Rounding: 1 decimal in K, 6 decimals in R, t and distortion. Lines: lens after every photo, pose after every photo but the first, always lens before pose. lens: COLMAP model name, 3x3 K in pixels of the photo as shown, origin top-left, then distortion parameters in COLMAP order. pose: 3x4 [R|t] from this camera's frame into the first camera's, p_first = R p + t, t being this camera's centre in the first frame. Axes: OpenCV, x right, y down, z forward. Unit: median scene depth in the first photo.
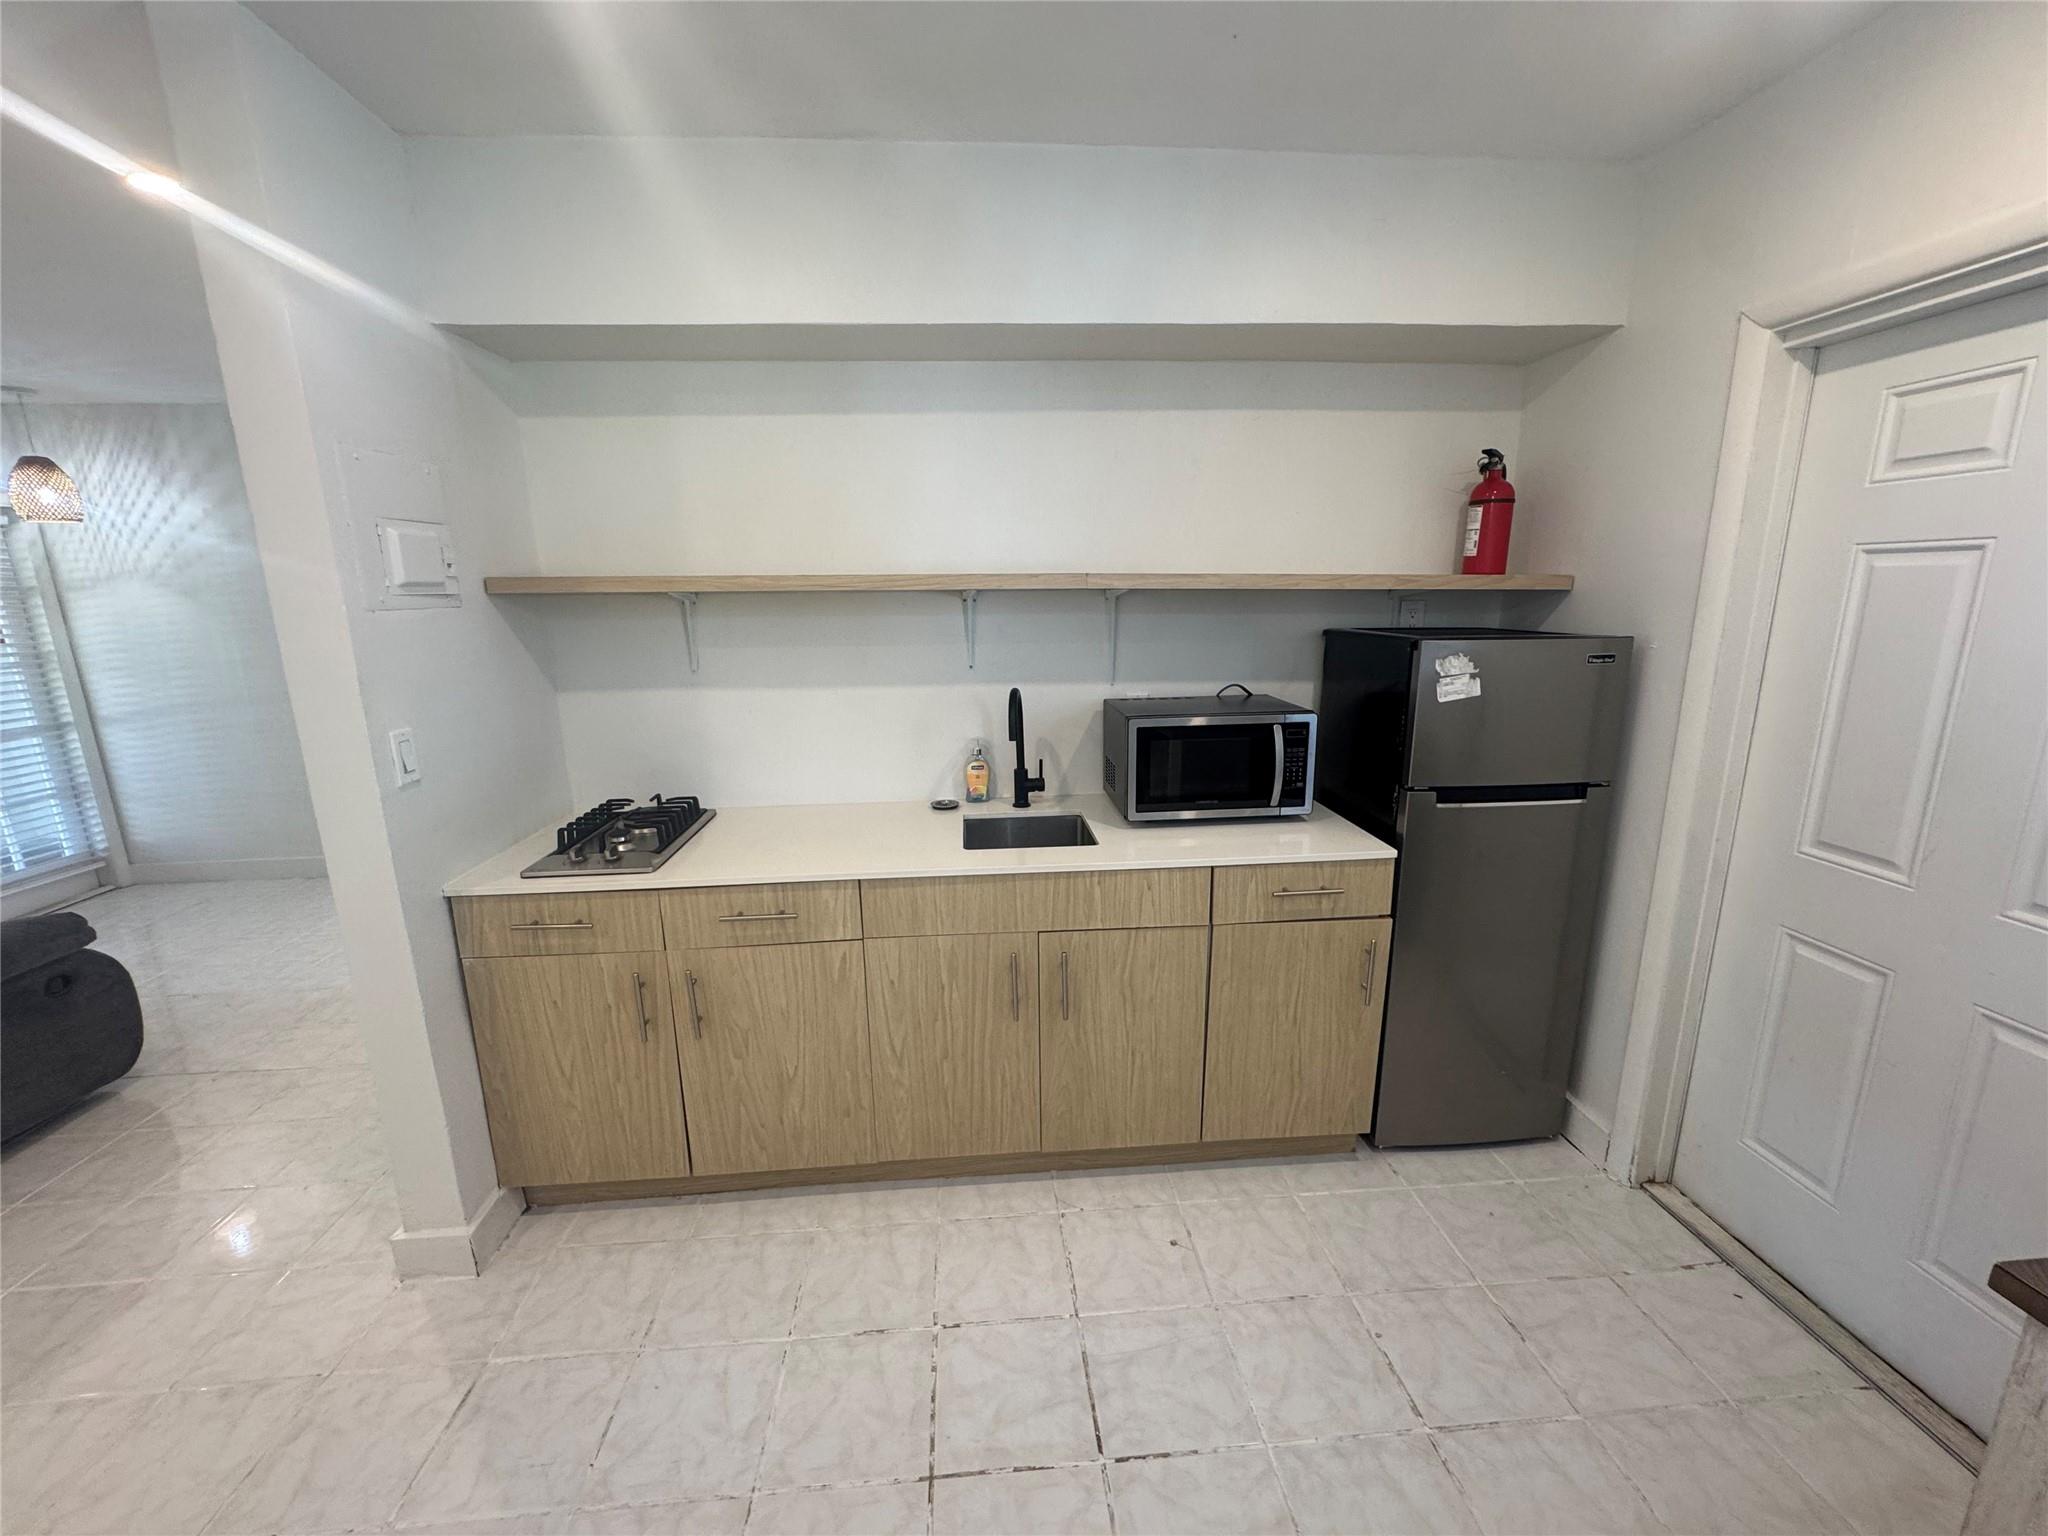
lens RADIAL K [[817.6, 0, 1024.0], [0, 817.6, 768.0], [0, 0, 1]] dist [-0.003115, 0.000191]
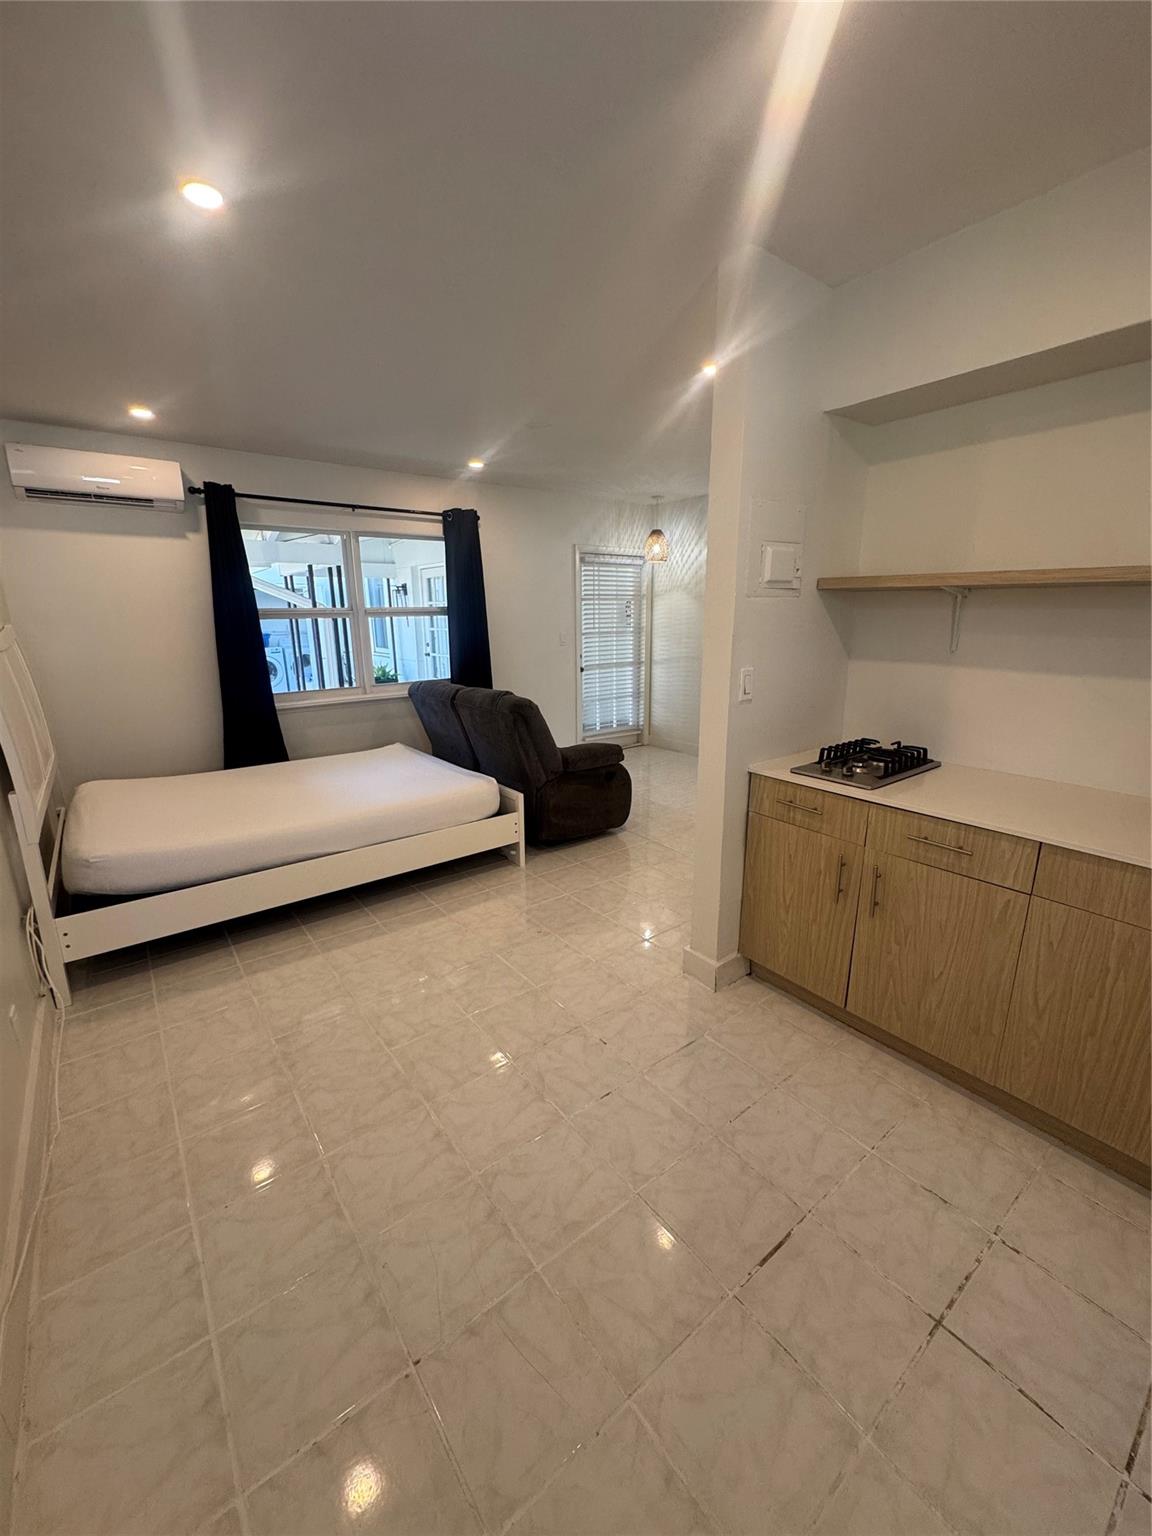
lens RADIAL K [[613.2, 0, 576.0], [0, 613.2, 768.0], [0, 0, 1]] dist [-0.003115, 0.000191]
pose [[0.543650, 0.220765, -0.809758, 0.104548], [-0.182014, 0.972838, 0.143026, 0.032581], [0.819338, 0.069631, 0.569066, -0.004113]]
